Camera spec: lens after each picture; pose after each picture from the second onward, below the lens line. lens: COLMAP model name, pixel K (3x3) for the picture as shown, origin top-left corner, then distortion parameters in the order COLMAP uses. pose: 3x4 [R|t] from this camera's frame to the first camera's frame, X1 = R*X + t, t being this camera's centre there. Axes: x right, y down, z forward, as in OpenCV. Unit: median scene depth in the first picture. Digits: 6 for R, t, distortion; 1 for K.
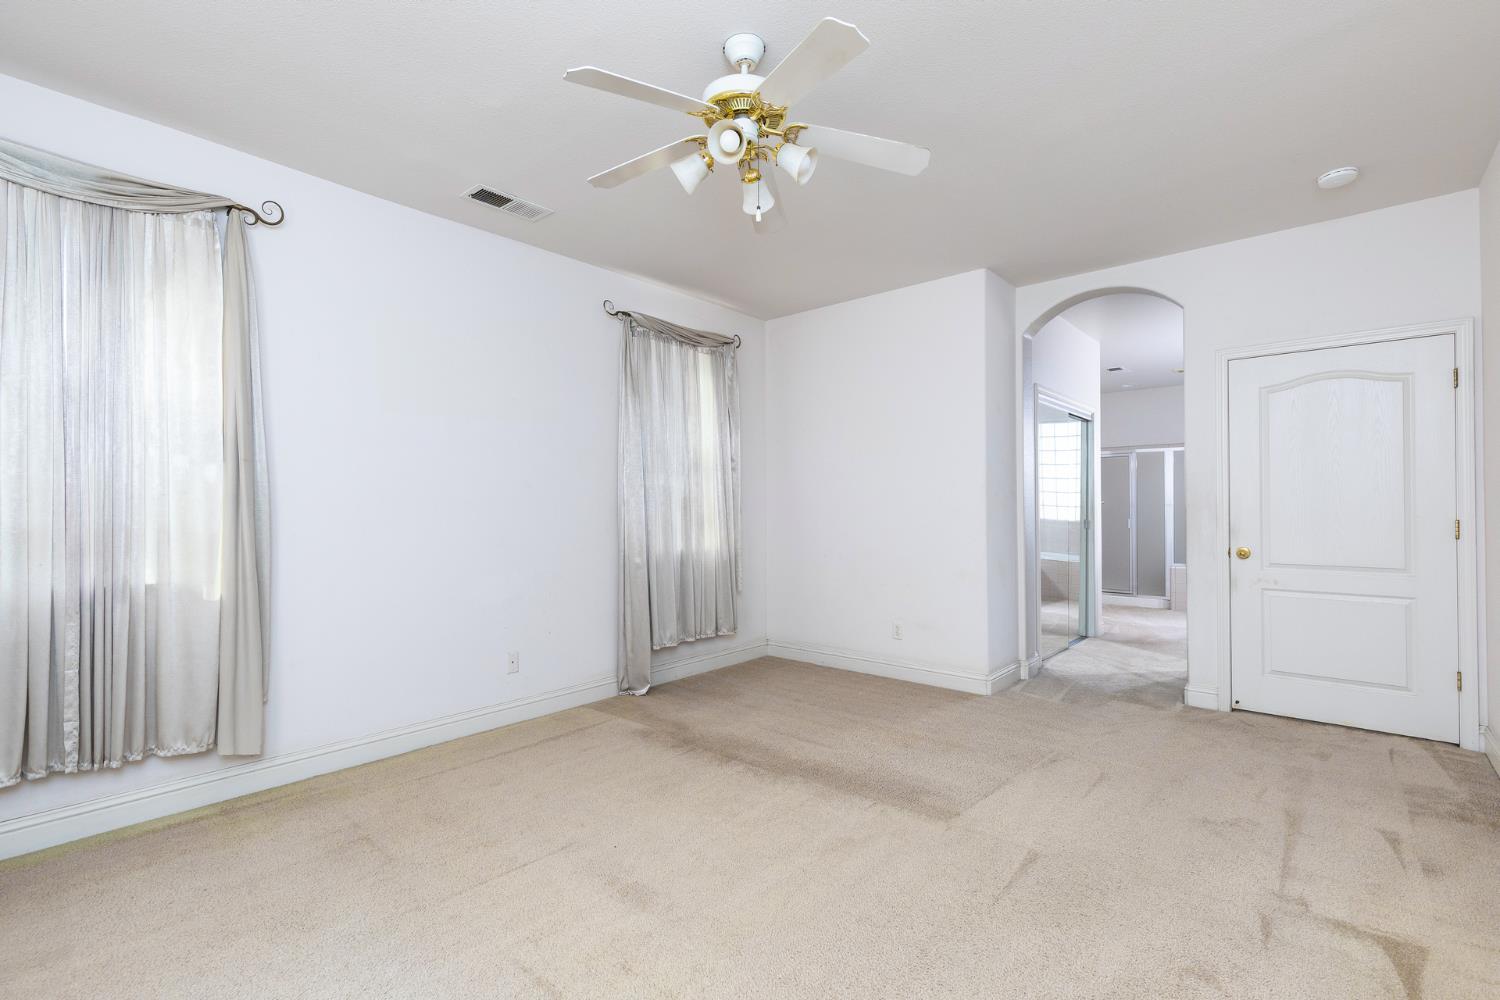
lens RADIAL K [[694.7, 0, 753.7], [0, 694.7, 505.4], [0, 0, 1]] dist [0.003272, -0.000914]
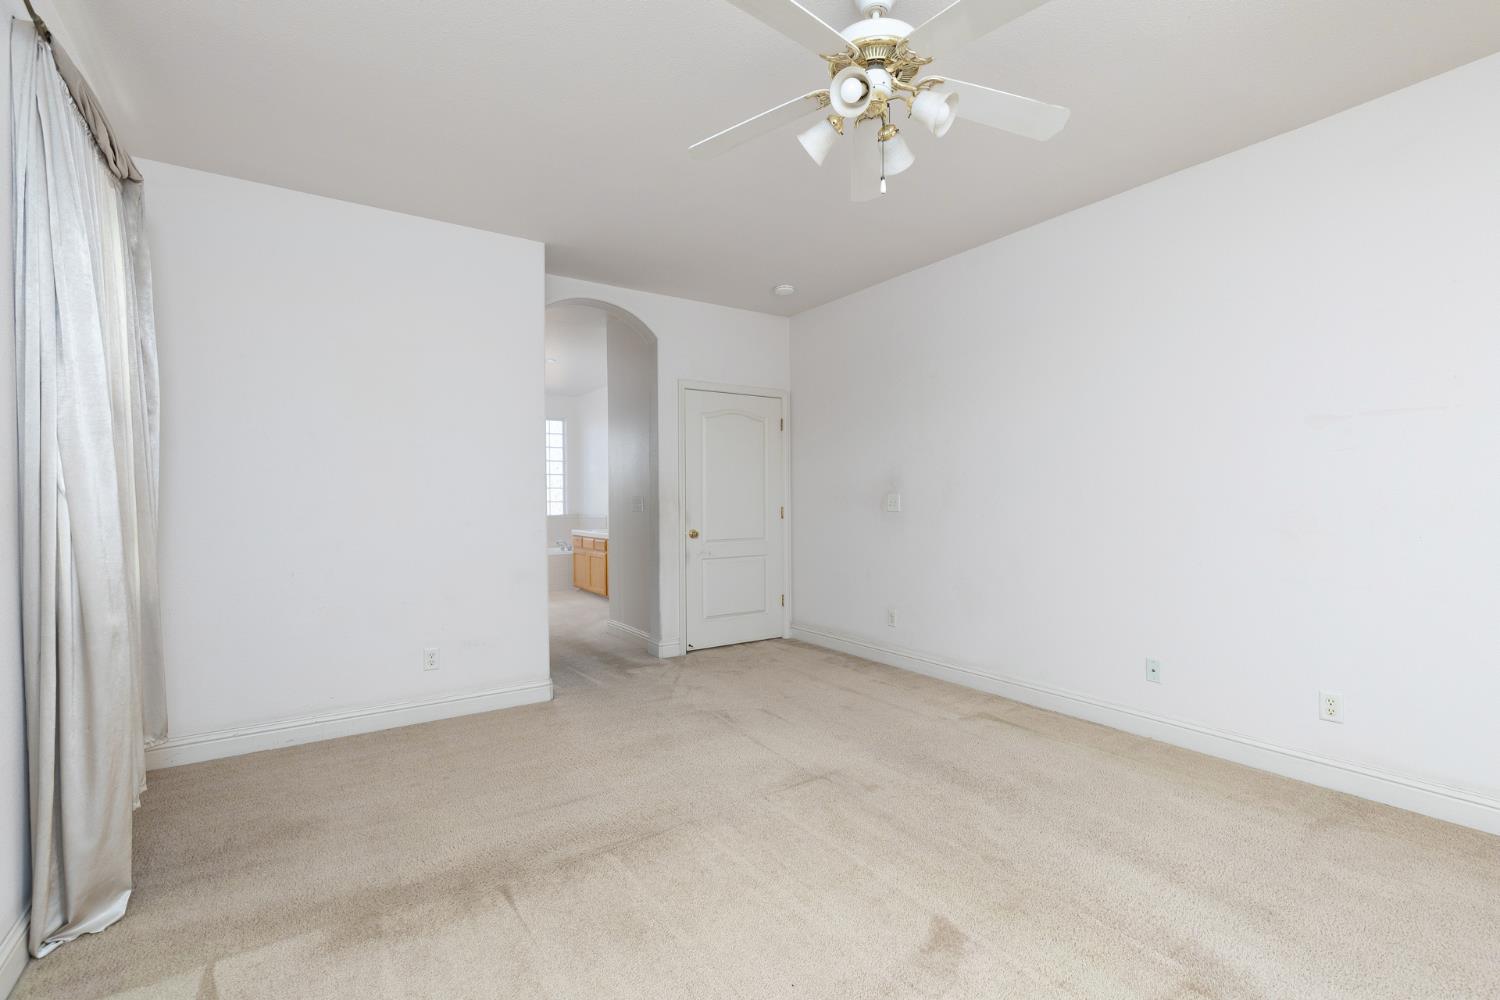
lens RADIAL K [[694.7, 0, 753.7], [0, 694.7, 505.4], [0, 0, 1]] dist [0.003272, -0.000914]
pose [[0.233365, -0.011030, 0.972327, -0.602799], [-0.003354, 0.999921, 0.012147, -0.003868], [-0.972383, -0.006096, 0.233310, 0.598998]]
